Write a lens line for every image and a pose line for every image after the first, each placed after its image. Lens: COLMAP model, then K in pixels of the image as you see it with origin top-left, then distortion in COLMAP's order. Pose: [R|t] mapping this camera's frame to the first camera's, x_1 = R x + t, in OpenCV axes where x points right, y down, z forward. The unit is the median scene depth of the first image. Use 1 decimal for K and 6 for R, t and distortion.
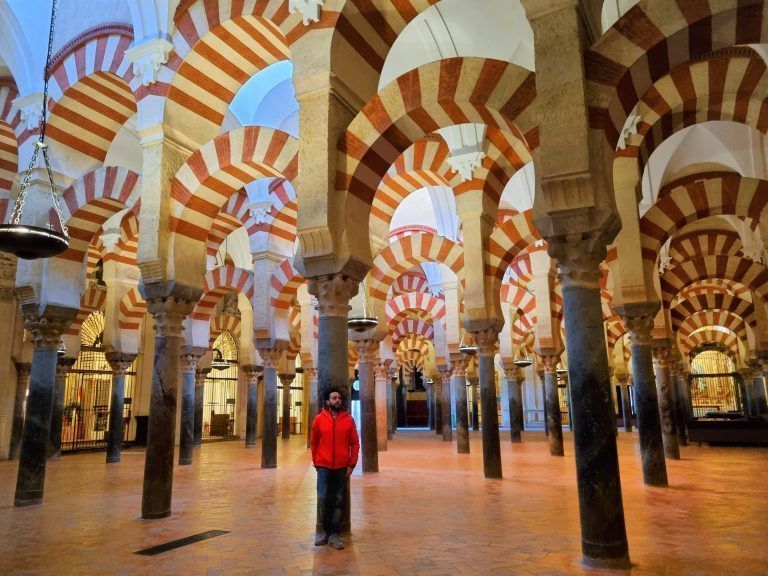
lens RADIAL K [[556.1, 0, 384.0], [0, 556.1, 288.0], [0, 0, 1]] dist [0.068233, -0.002554]
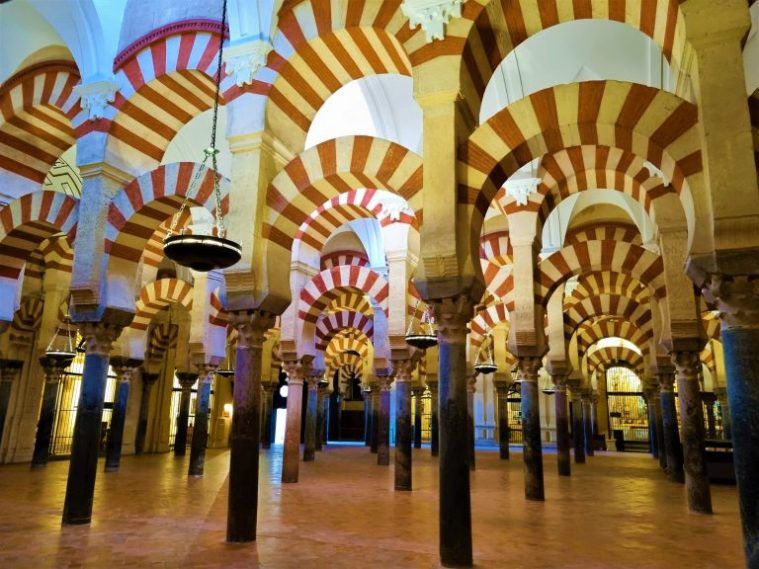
lens RADIAL K [[549.6, 0, 379.5], [0, 549.6, 284.5], [0, 0, 1]] dist [0.068233, -0.002554]
pose [[0.994829, 0.054983, 0.085388, 0.044507], [-0.052991, 0.998271, -0.025428, 0.062812], [-0.086639, 0.020771, 0.996023, 0.345744]]
